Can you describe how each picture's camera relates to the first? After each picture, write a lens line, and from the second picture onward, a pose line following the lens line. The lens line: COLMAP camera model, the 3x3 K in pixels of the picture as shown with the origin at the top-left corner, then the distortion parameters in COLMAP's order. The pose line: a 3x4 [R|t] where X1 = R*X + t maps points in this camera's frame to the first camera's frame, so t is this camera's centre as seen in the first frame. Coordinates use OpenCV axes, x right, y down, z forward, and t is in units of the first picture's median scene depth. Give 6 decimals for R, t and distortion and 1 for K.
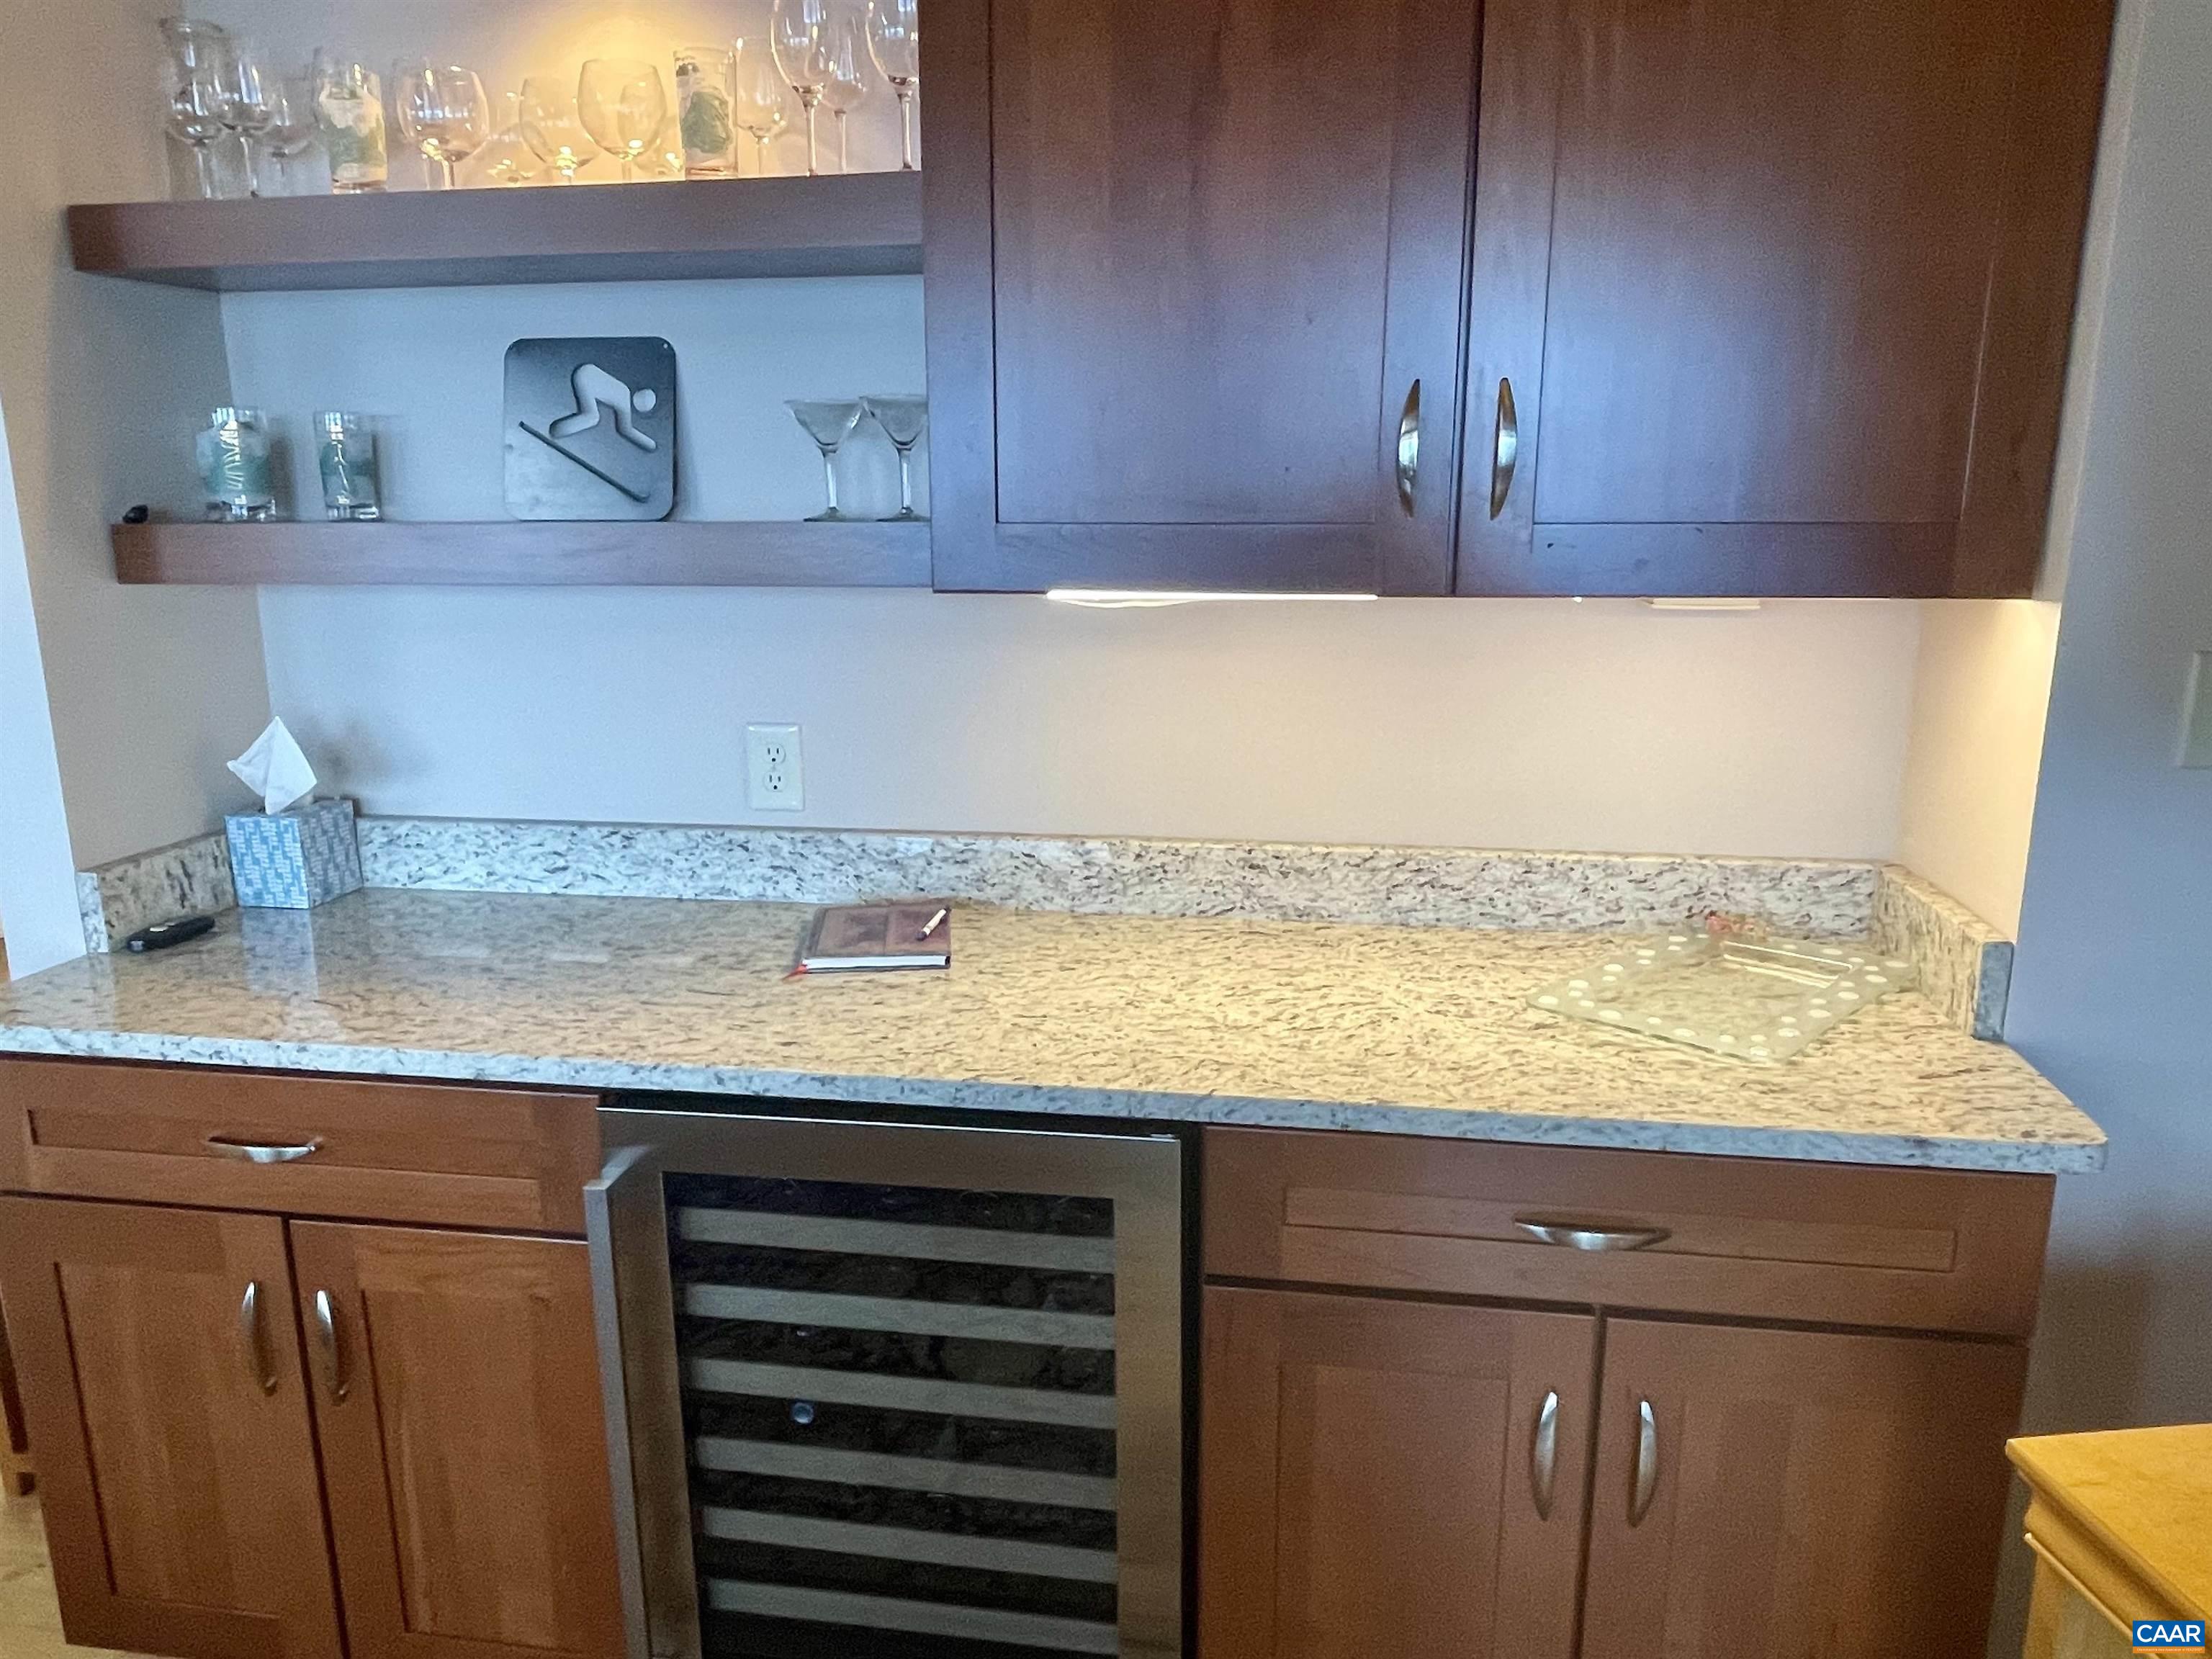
lens RADIAL K [[1527.8, 0, 1106.0], [0, 1527.8, 829.5], [0, 0, 1]] dist [0.036535, -0.050053]
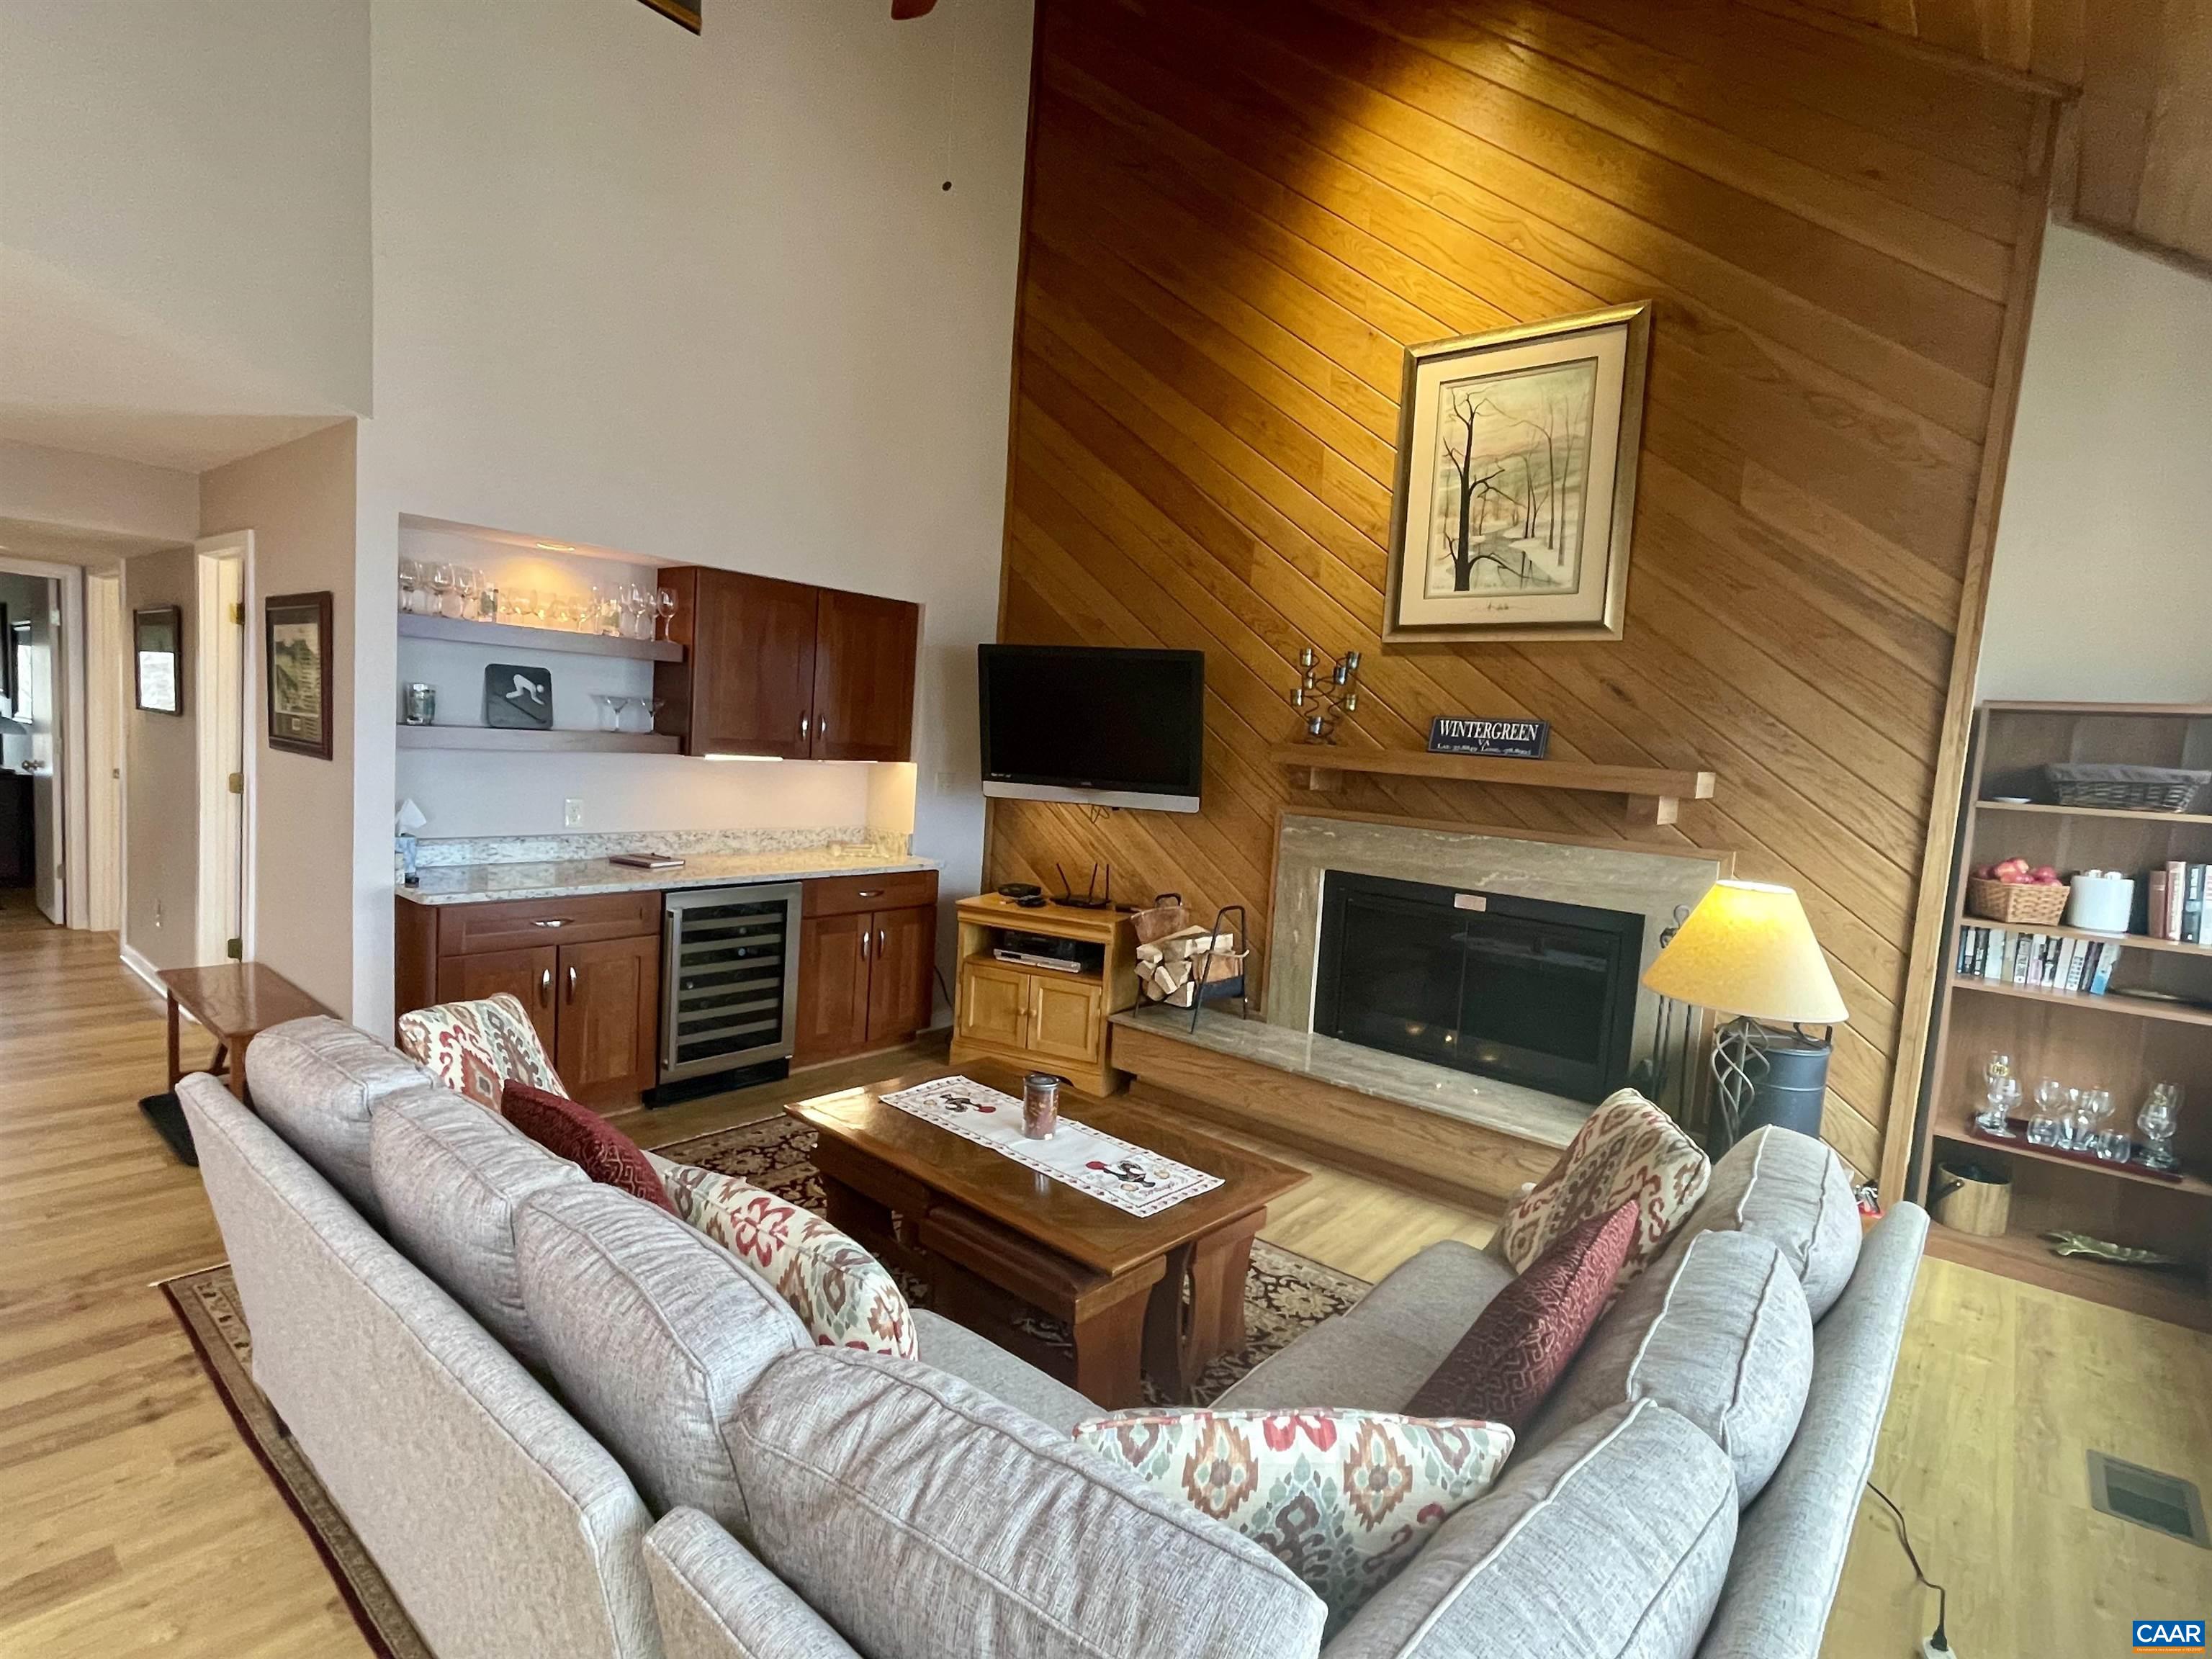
lens RADIAL K [[1103.7, 0, 1116.6], [0, 1103.7, 822.4], [0, 0, 1]] dist [-0.005669, -0.000539]
pose [[0.502426, -0.032770, 0.863999, -1.609500], [0.115784, 0.992831, -0.029674, 0.168806], [-0.856833, 0.114947, 0.502618, -0.996848]]
